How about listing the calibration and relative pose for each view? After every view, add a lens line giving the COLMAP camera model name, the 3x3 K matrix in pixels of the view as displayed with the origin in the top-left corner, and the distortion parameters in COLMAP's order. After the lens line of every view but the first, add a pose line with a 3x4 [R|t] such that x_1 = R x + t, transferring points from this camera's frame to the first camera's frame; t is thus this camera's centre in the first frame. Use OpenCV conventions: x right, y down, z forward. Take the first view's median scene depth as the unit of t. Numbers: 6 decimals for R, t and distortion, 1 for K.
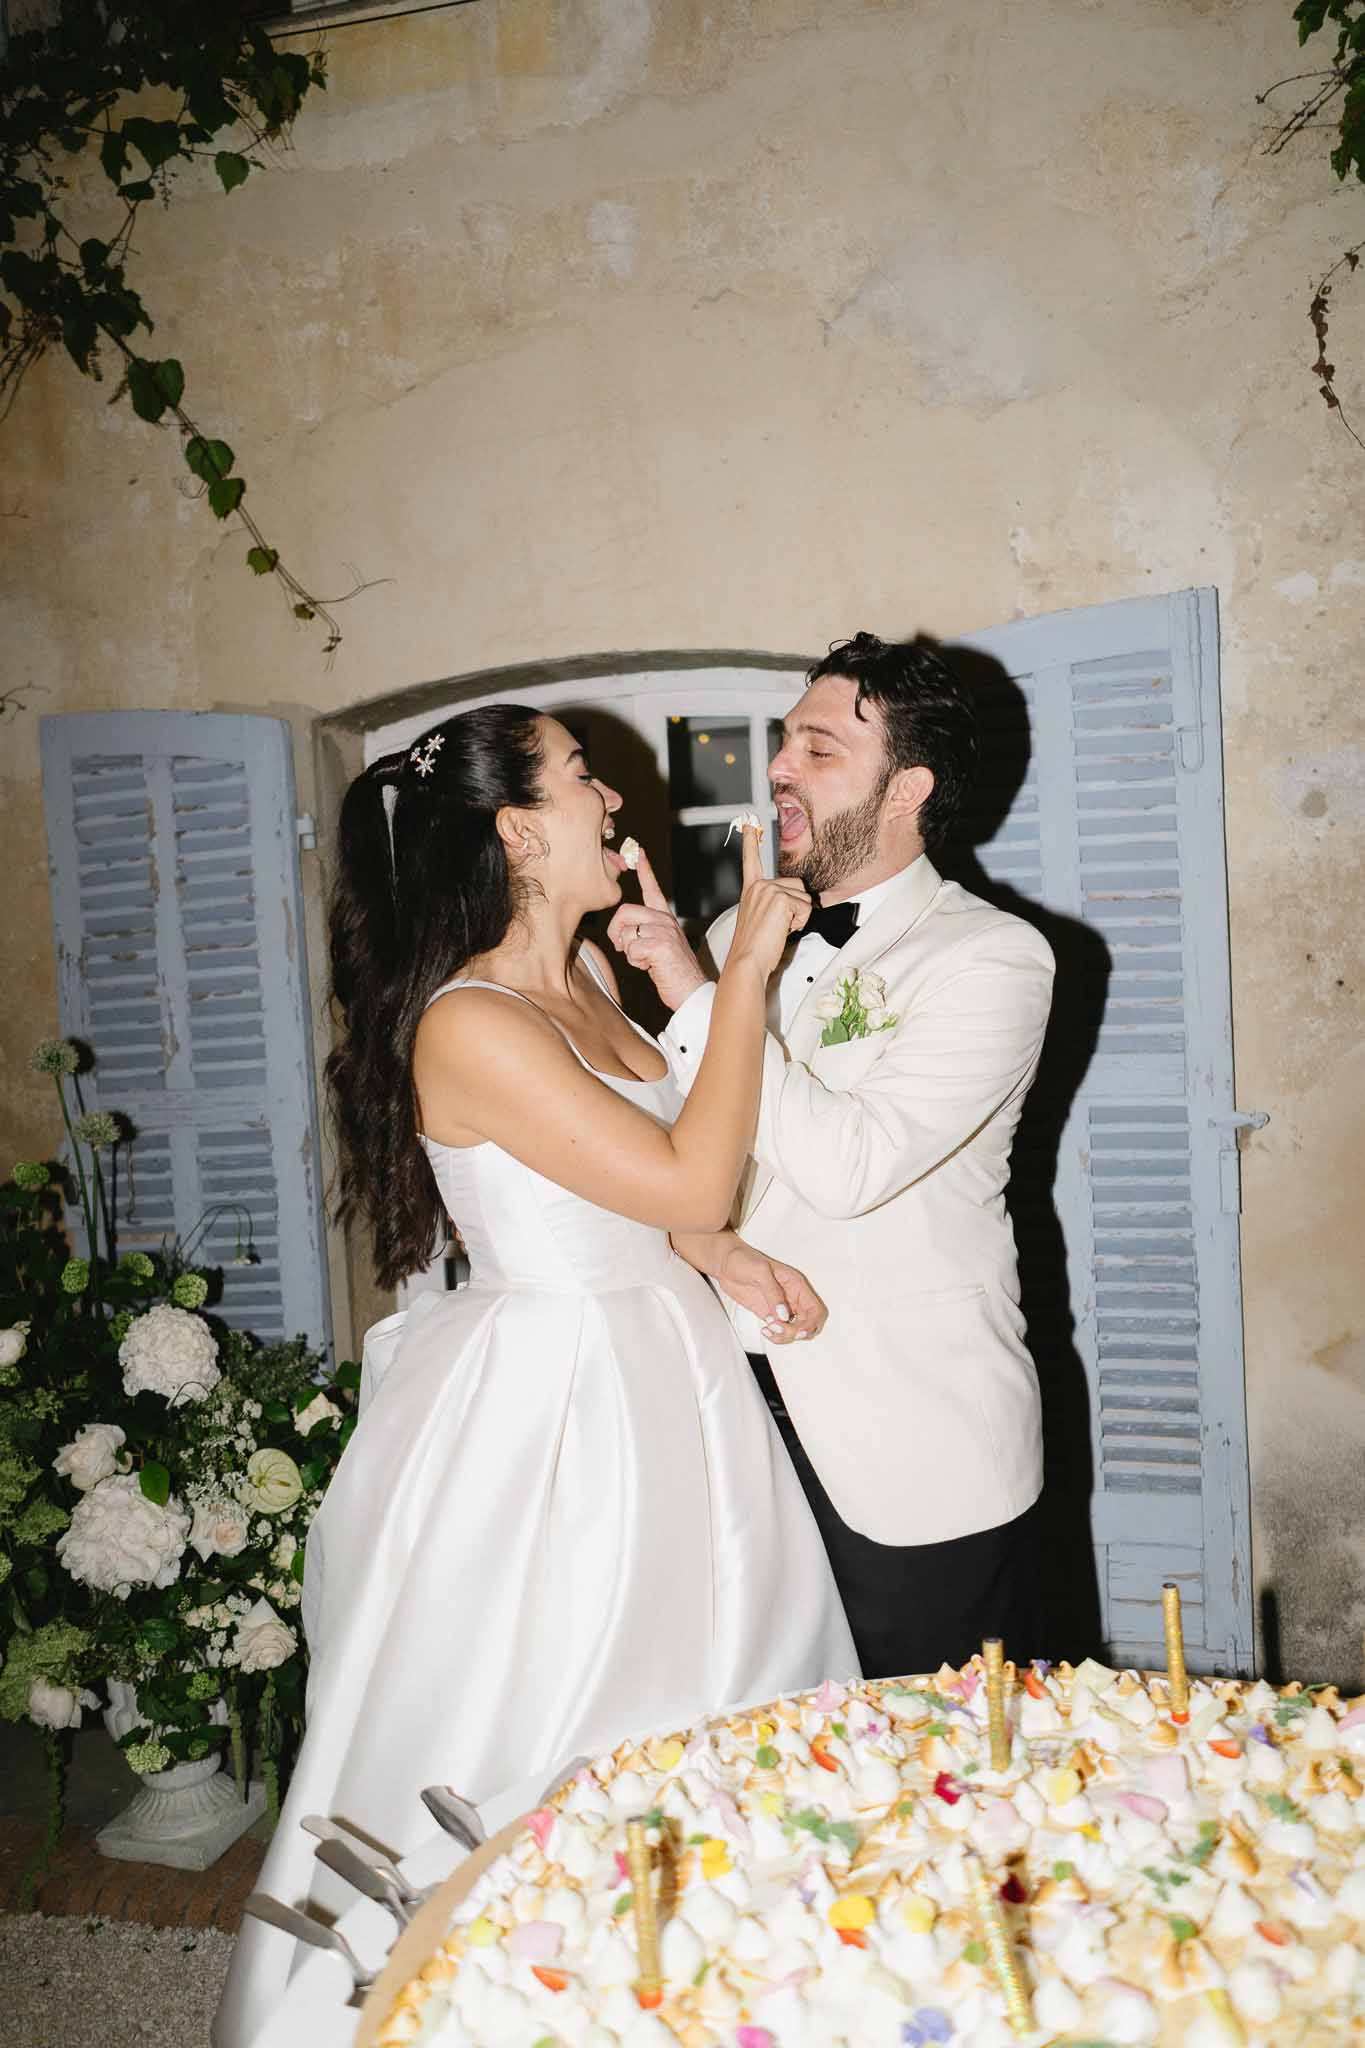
lens RADIAL K [[1587.1, 0, 682.5], [0, 1587.1, 1024.0], [0, 0, 1]] dist [-0.013020, -0.000565]
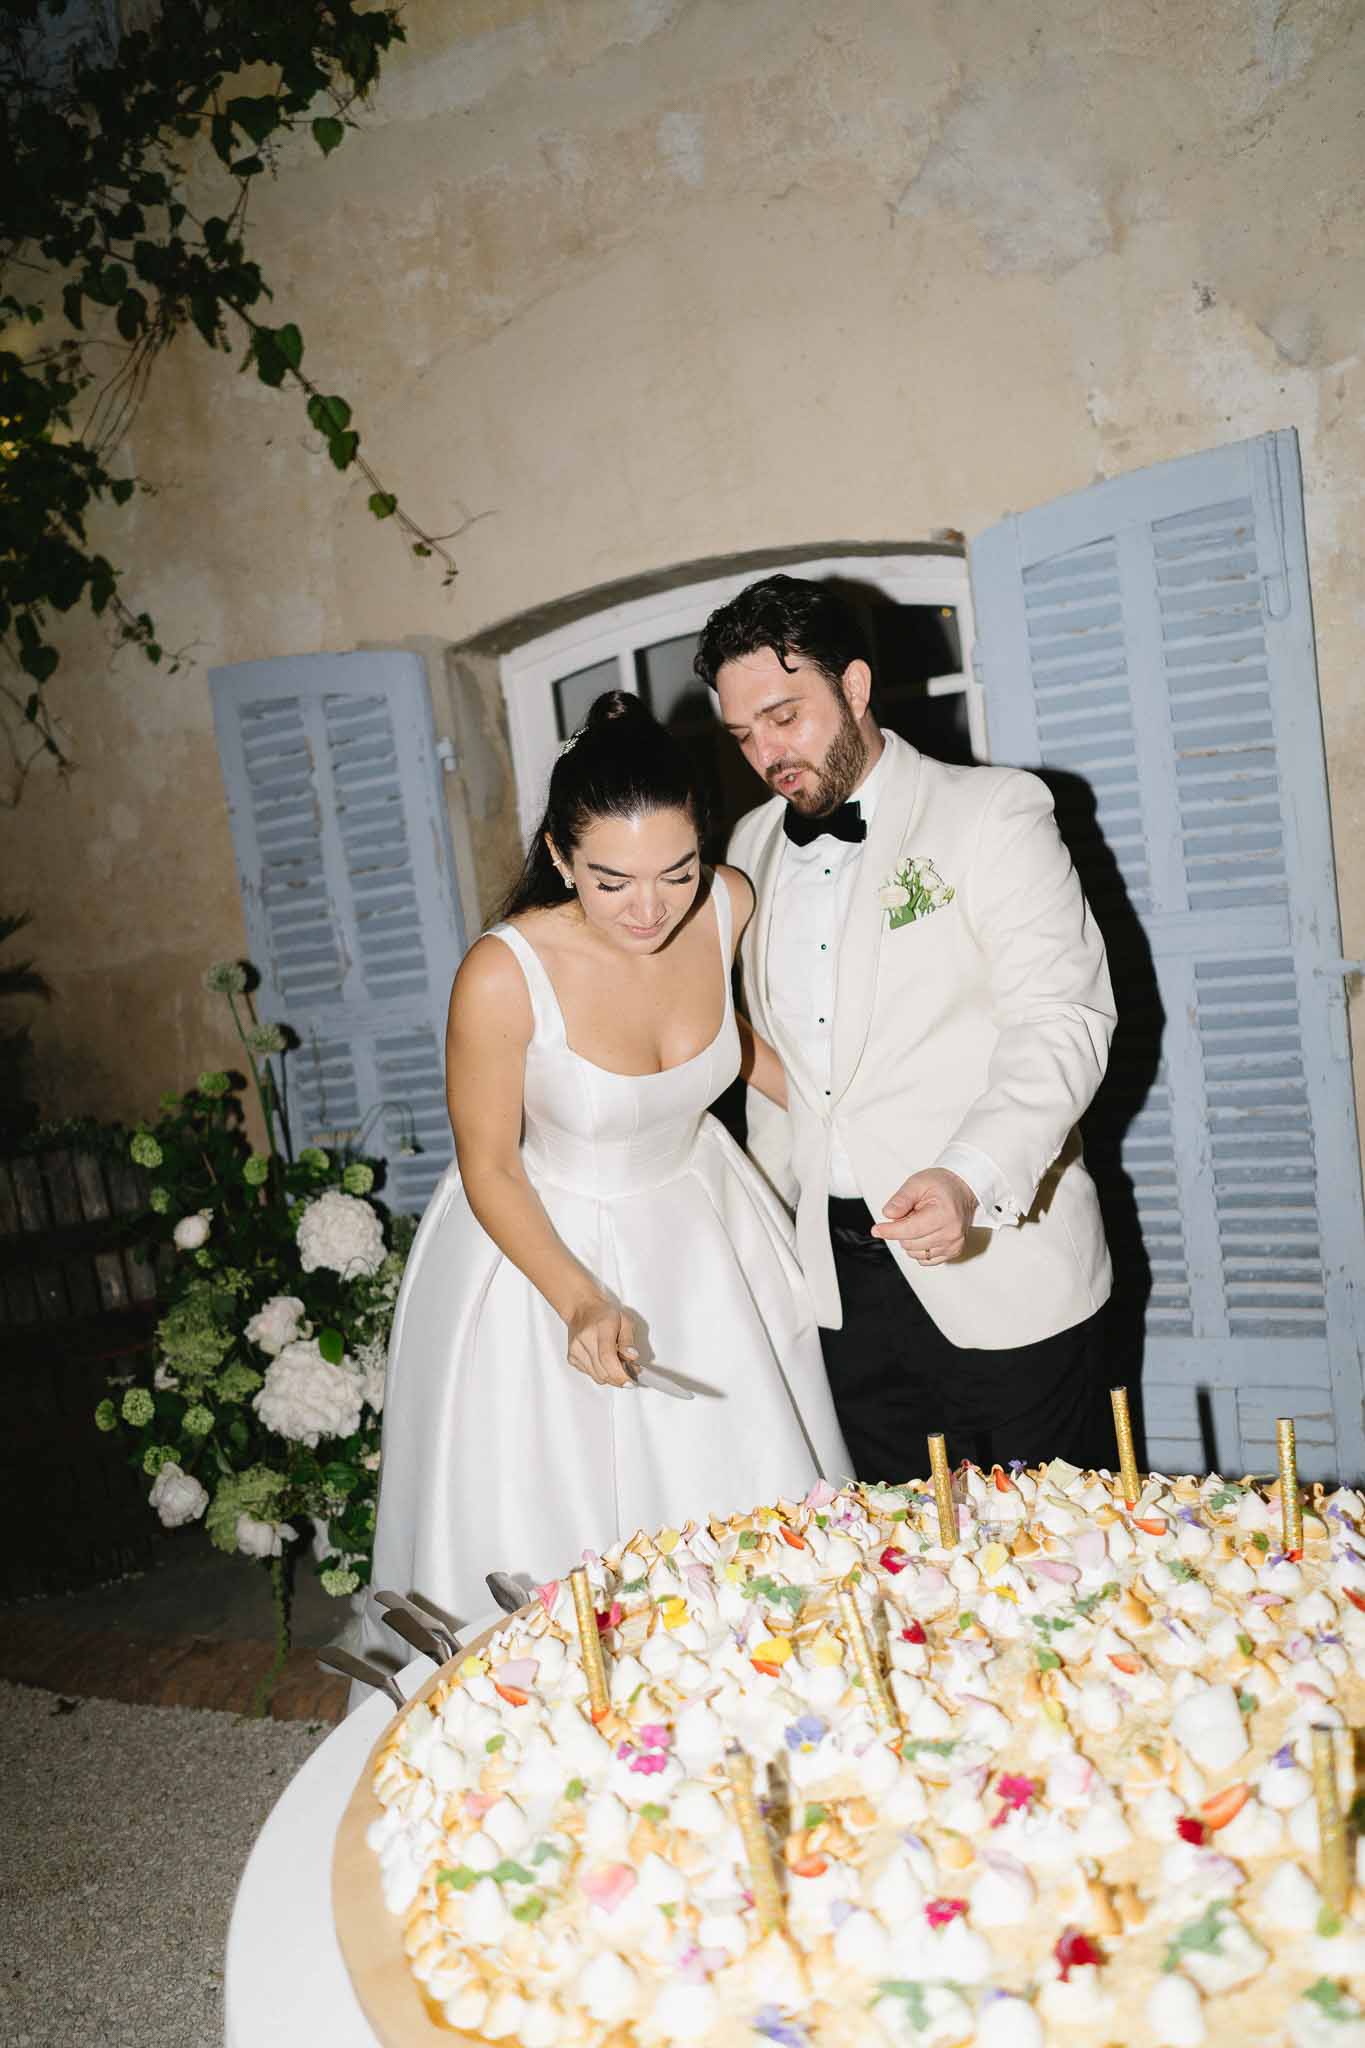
lens RADIAL K [[1587.1, 0, 682.5], [0, 1587.1, 1024.0], [0, 0, 1]] dist [-0.013020, -0.000565]
pose [[0.984773, -0.057396, -0.164097, 0.099090], [0.067733, 0.996010, 0.058105, 0.010009], [0.160107, -0.068335, 0.984731, -0.052570]]
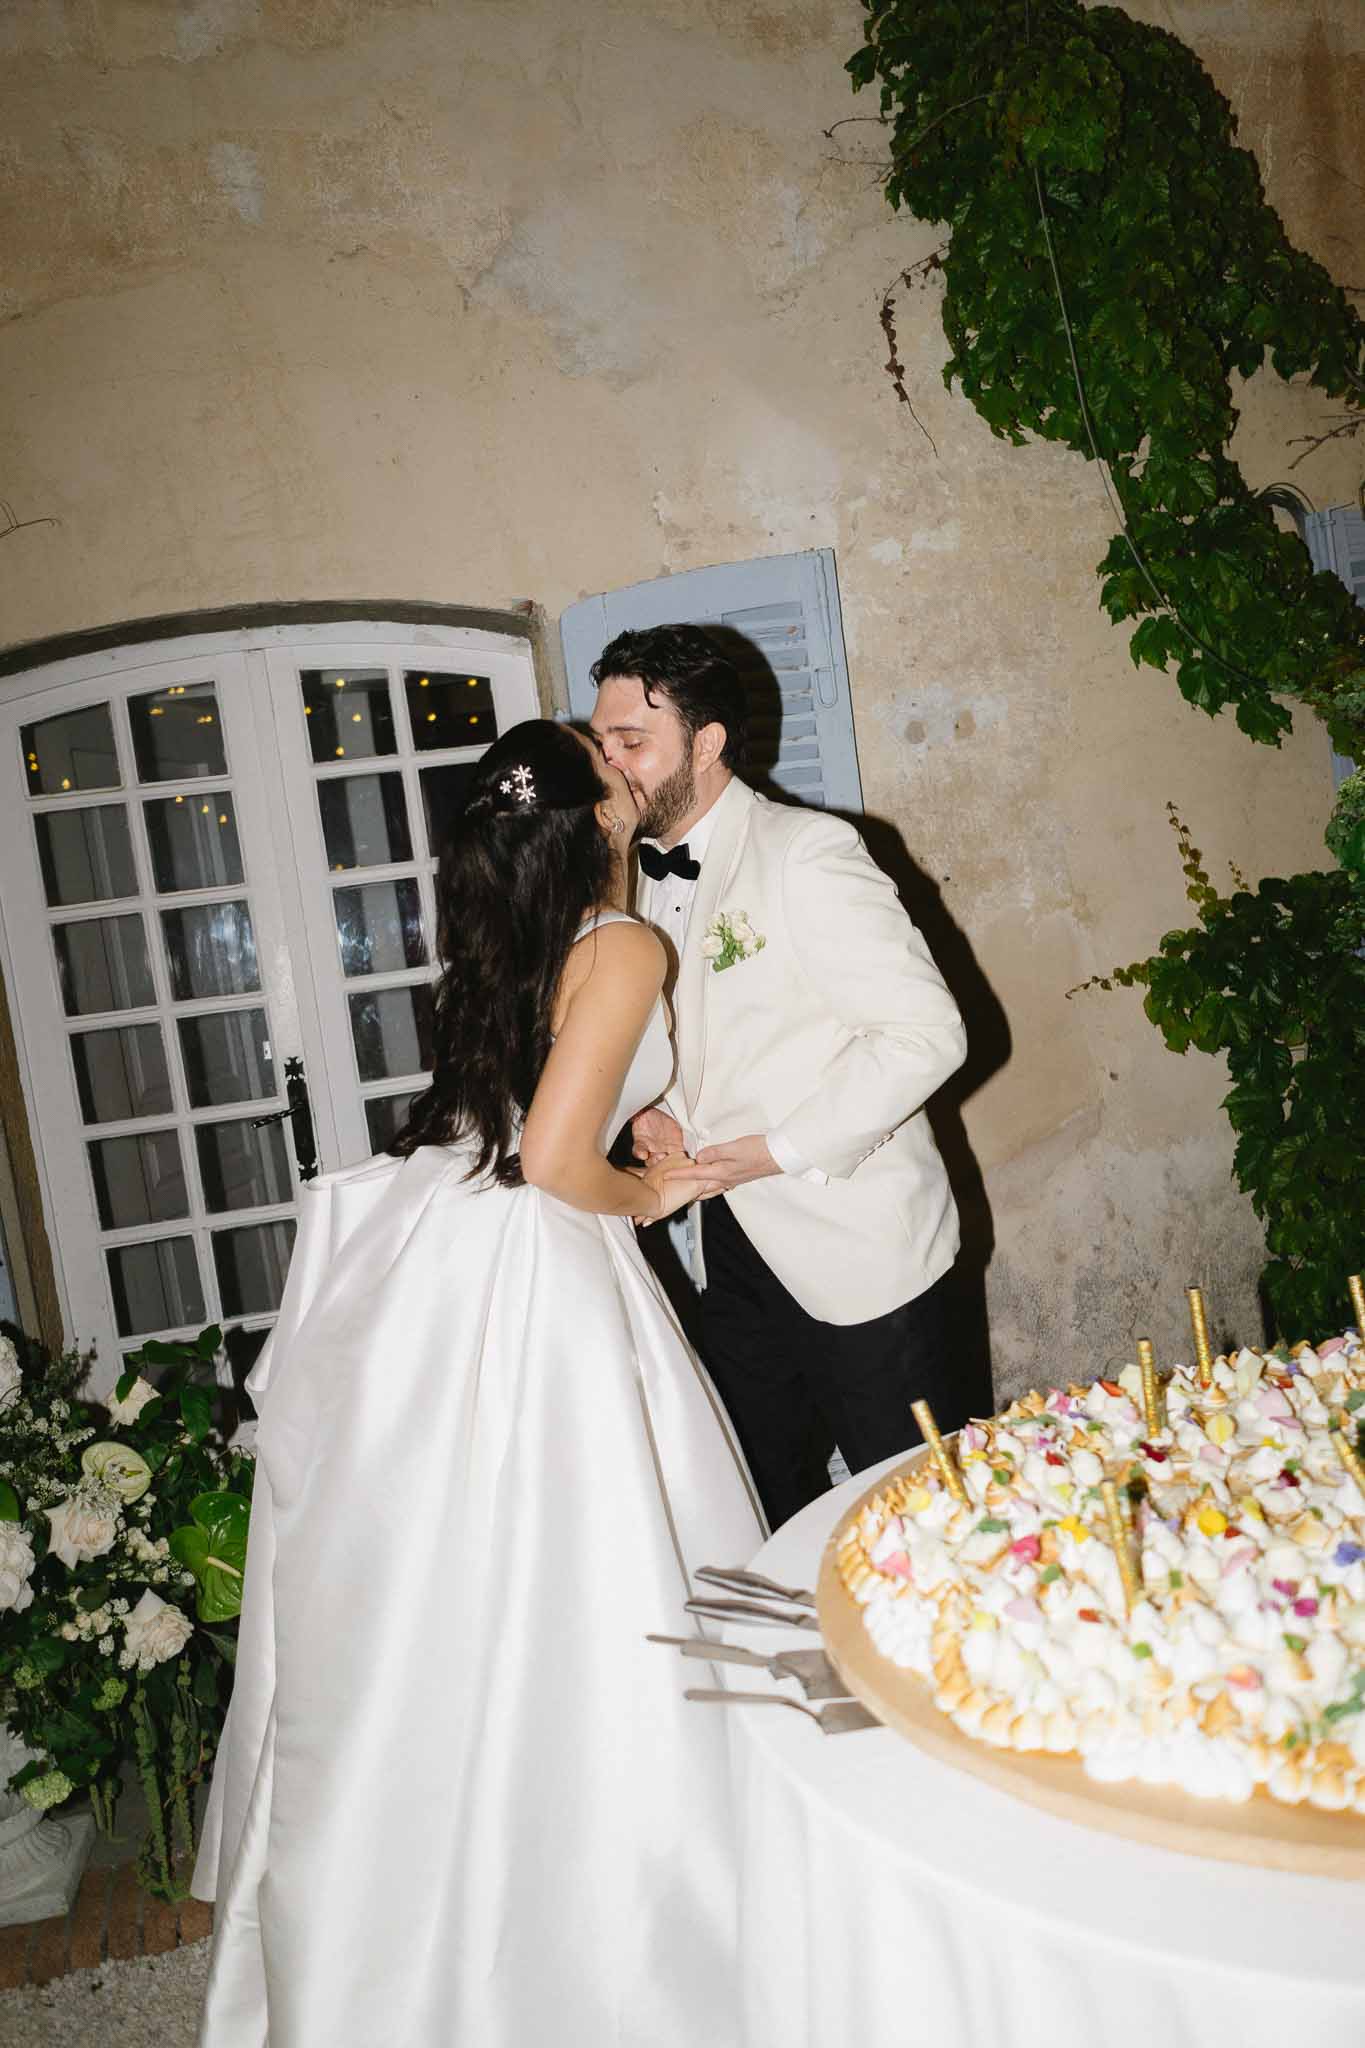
lens RADIAL K [[1587.1, 0, 682.5], [0, 1587.1, 1024.0], [0, 0, 1]] dist [-0.013020, -0.000565]
pose [[0.889114, -0.106625, 0.445094, -0.314065], [0.103535, 0.994132, 0.031329, 0.025431], [-0.445822, 0.018228, 0.894936, 0.003838]]
